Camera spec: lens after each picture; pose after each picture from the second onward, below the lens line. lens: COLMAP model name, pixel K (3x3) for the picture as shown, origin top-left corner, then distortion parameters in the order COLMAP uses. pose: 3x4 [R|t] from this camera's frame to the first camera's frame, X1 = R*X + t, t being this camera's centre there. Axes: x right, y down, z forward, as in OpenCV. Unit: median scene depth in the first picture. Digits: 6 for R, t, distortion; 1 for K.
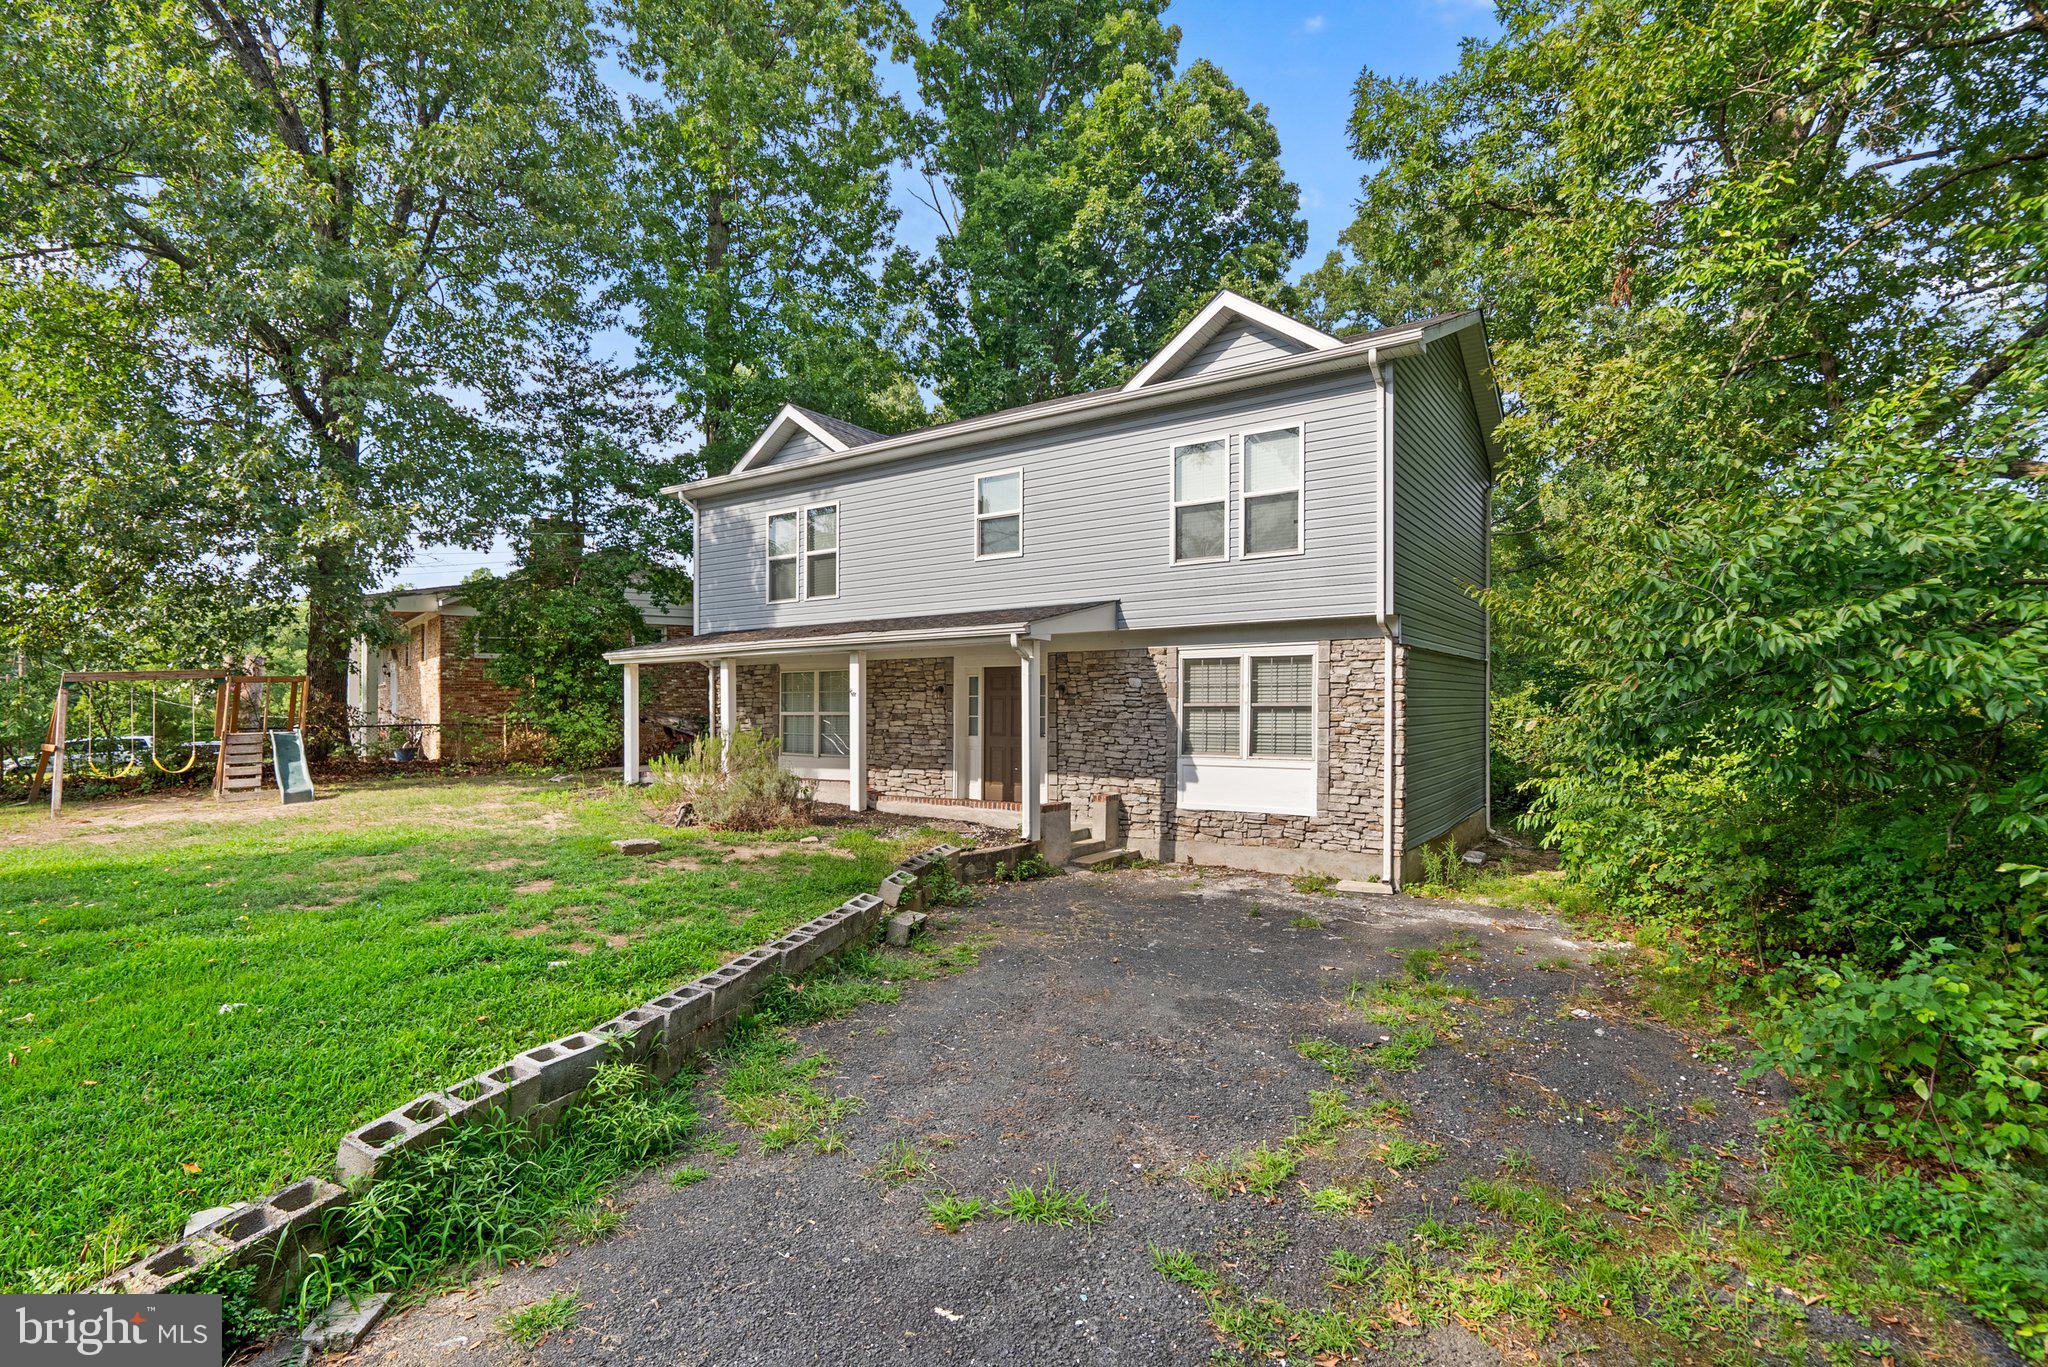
lens RADIAL K [[954.2, 0, 1023.6], [0, 954.2, 701.7], [0, 0, 1]] dist [-0.004755, 0.003461]
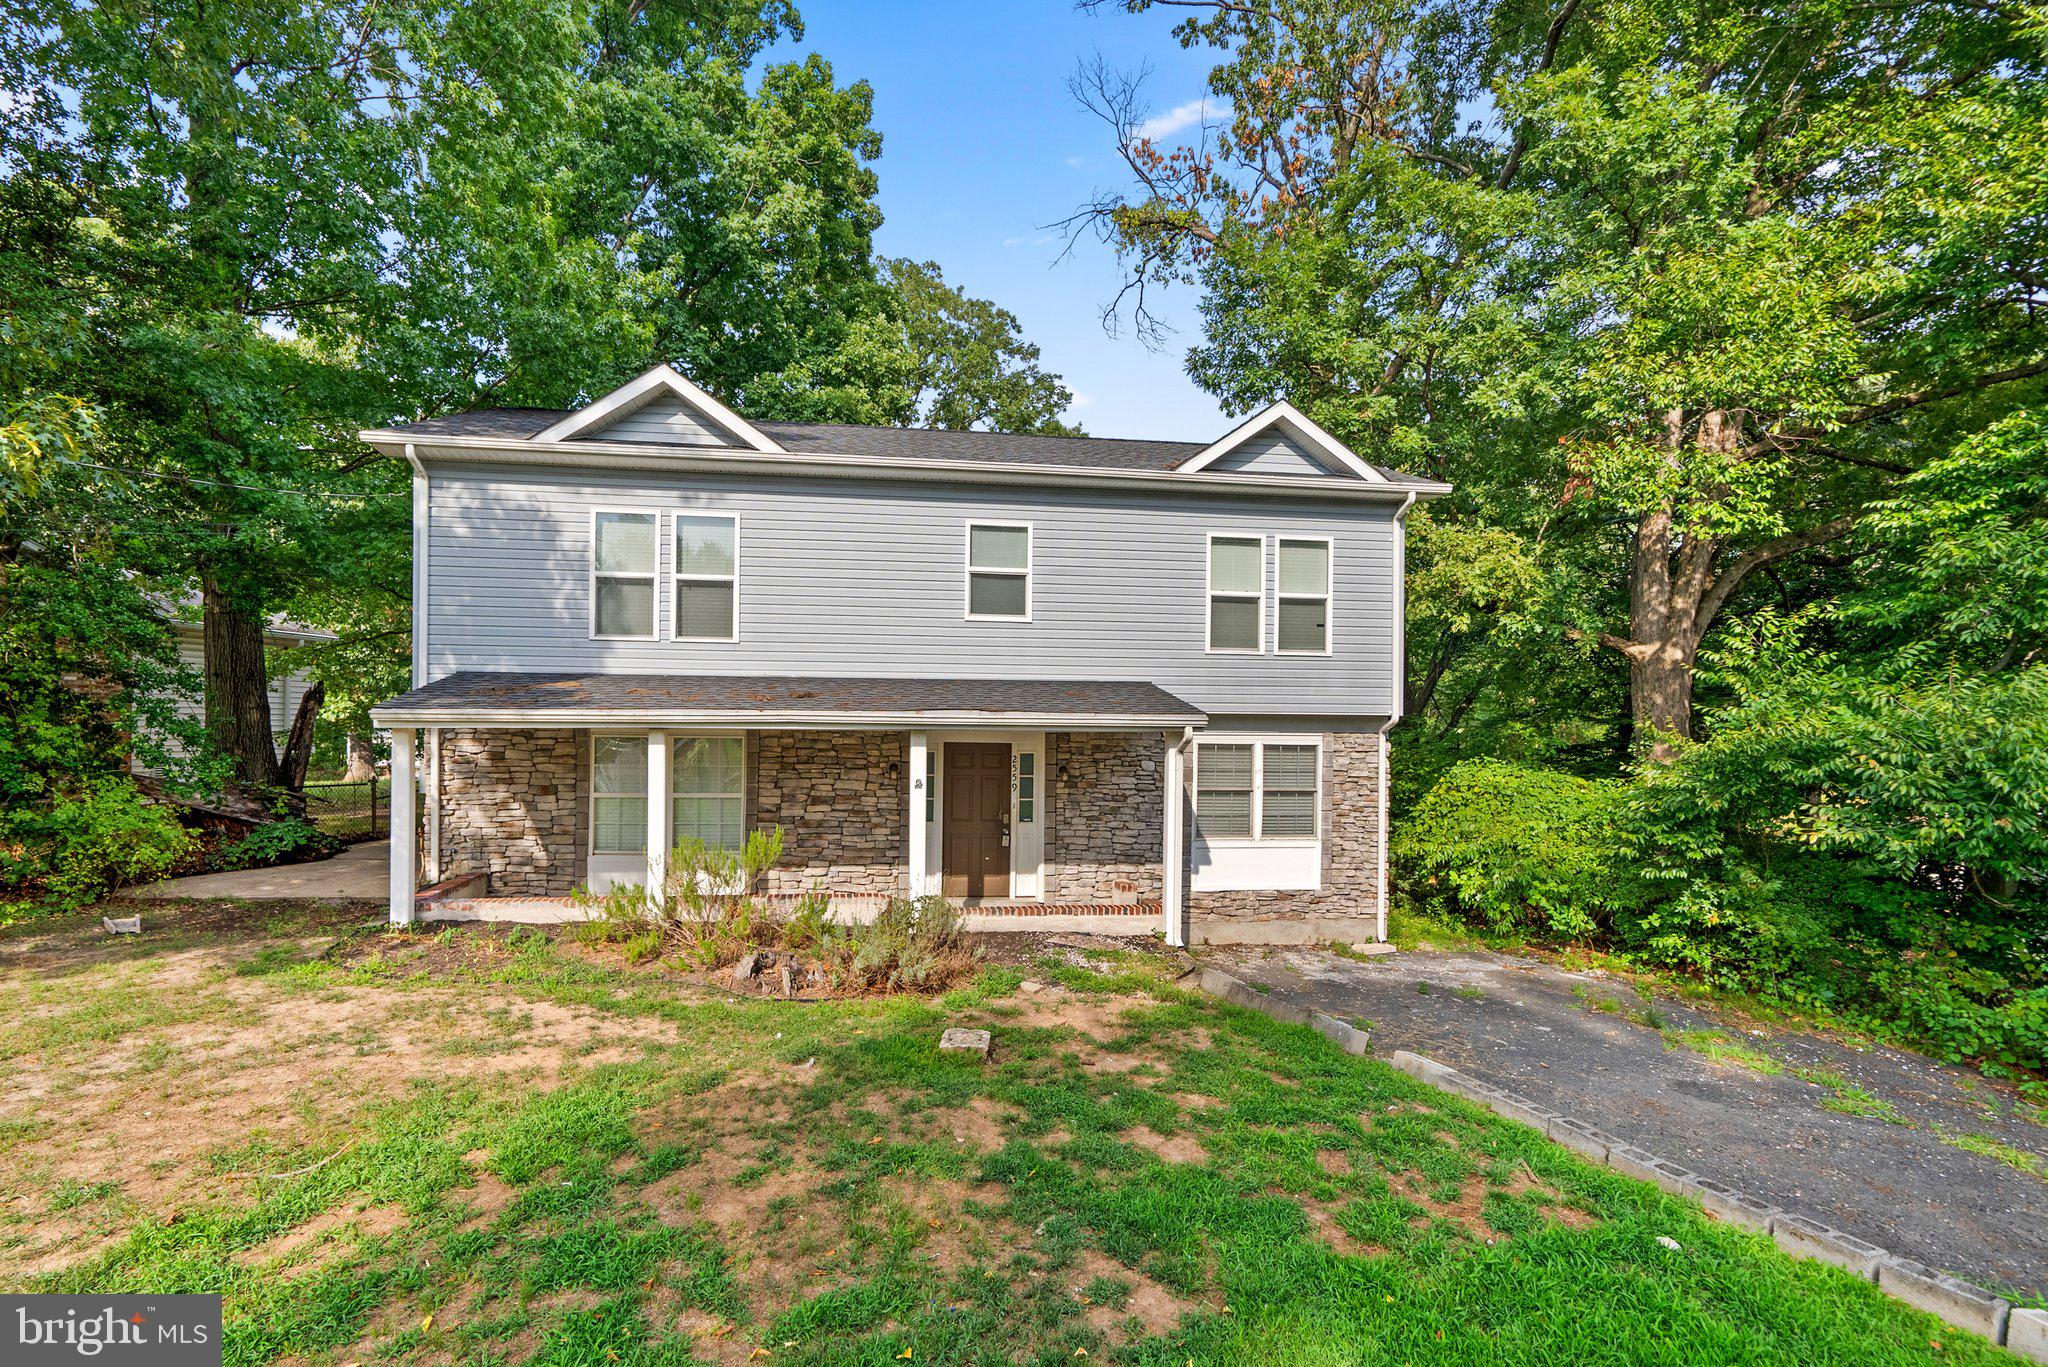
lens RADIAL K [[954.2, 0, 1026.3], [0, 954.2, 724.5], [0, 0, 1]] dist [-0.004755, 0.003461]
pose [[0.751977, 0.016460, 0.658983, -0.649166], [-0.019294, 0.999809, -0.002957, -0.059352], [-0.658907, -0.010490, 0.752152, 0.362592]]
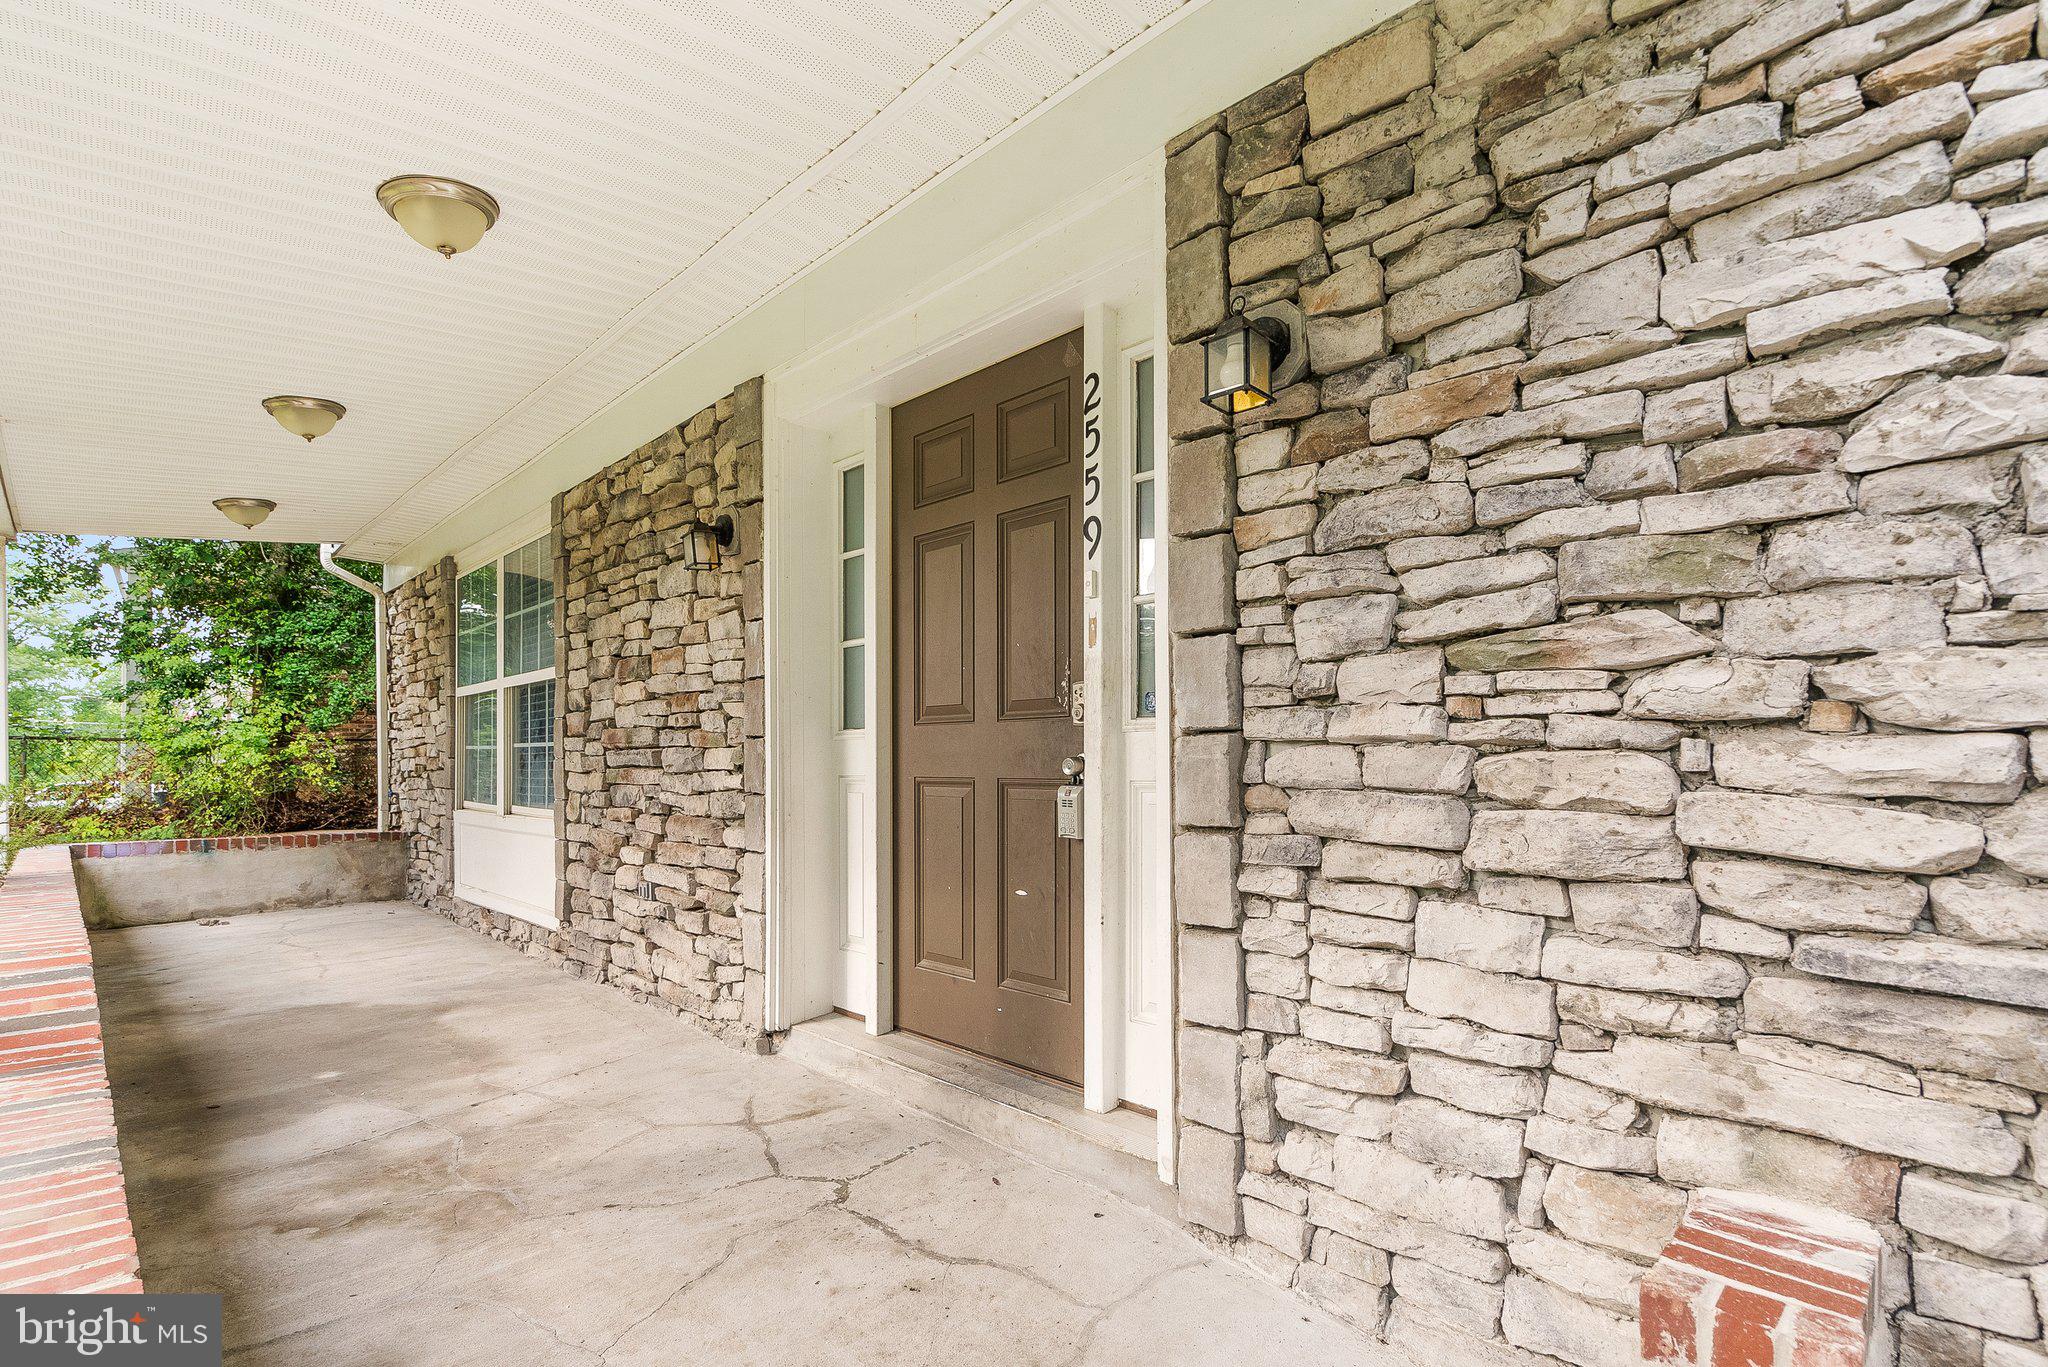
lens RADIAL K [[954.2, 0, 1028.1], [0, 954.2, 758.3], [0, 0, 1]] dist [-0.004755, 0.003461]
pose [[0.982894, 0.000537, -0.184173, 0.034786], [-0.000400, 1.000000, 0.000779, 0.050568], [0.184173, -0.000692, 0.982894, 0.937588]]
